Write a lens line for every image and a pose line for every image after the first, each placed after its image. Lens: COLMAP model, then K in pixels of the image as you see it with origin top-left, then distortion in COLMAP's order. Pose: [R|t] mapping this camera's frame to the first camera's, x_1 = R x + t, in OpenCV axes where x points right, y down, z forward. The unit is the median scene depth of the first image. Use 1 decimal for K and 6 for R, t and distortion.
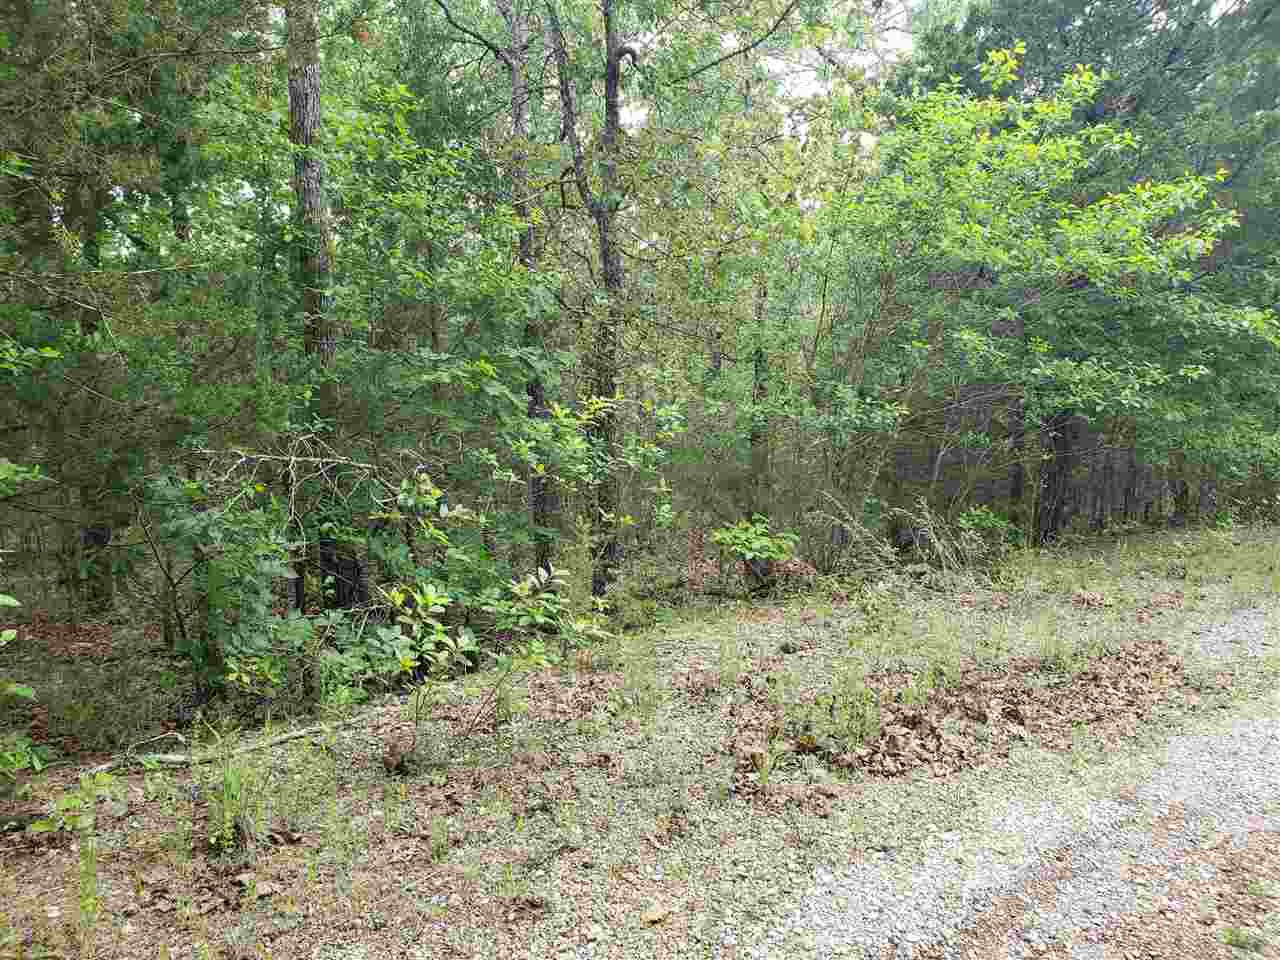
lens RADIAL K [[990.1, 0, 615.0], [0, 990.1, 501.2], [0, 0, 1]] dist [0.024119, -0.019498]
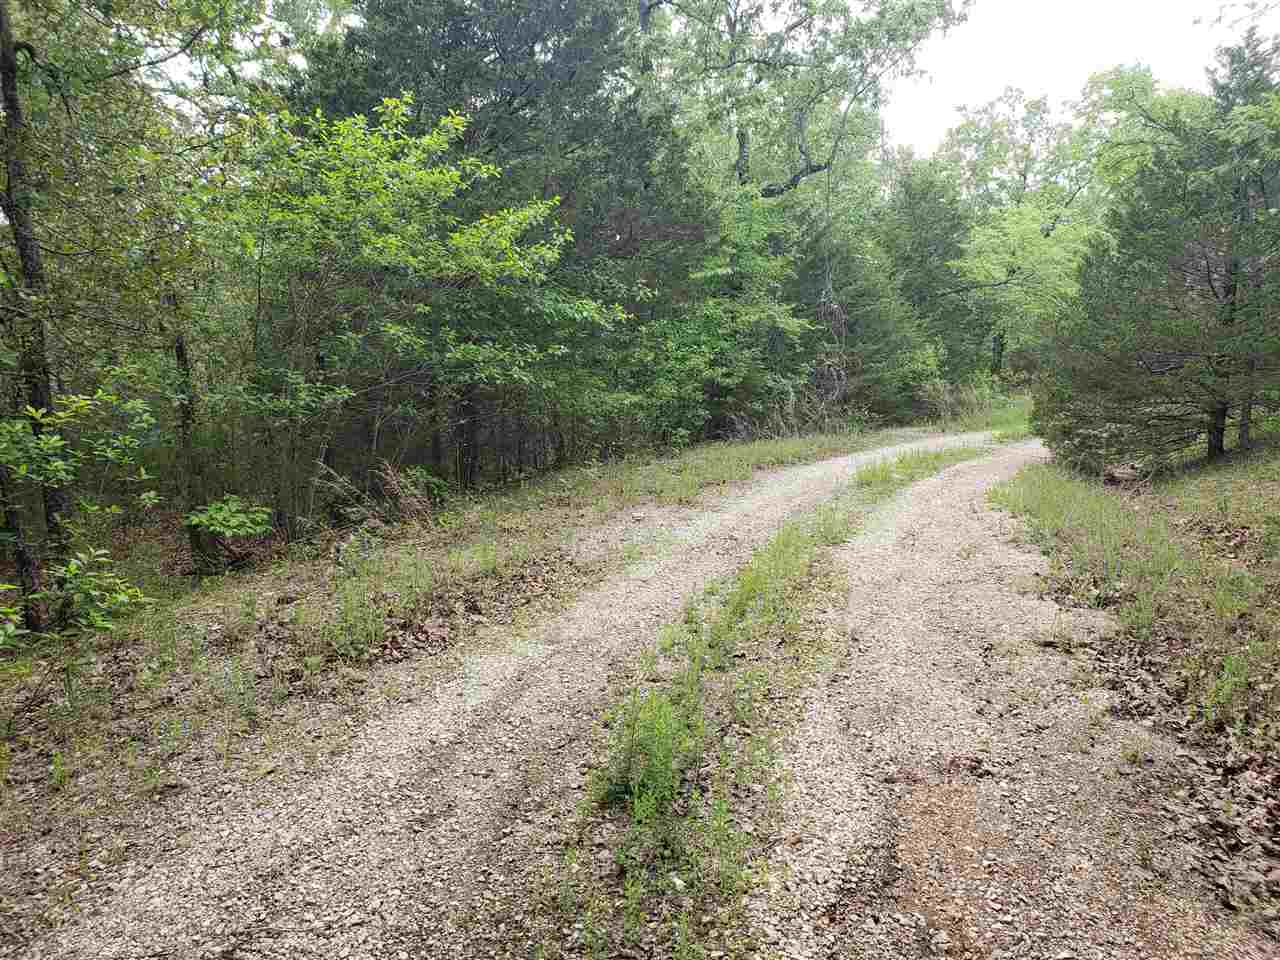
lens RADIAL K [[990.1, 0, 629.8], [0, 990.1, 500.9], [0, 0, 1]] dist [0.024119, -0.019498]
pose [[0.826806, -0.122031, 0.549090, -0.102792], [0.110288, 0.992405, 0.054486, 0.011030], [-0.551569, 0.015509, 0.833985, -0.175159]]
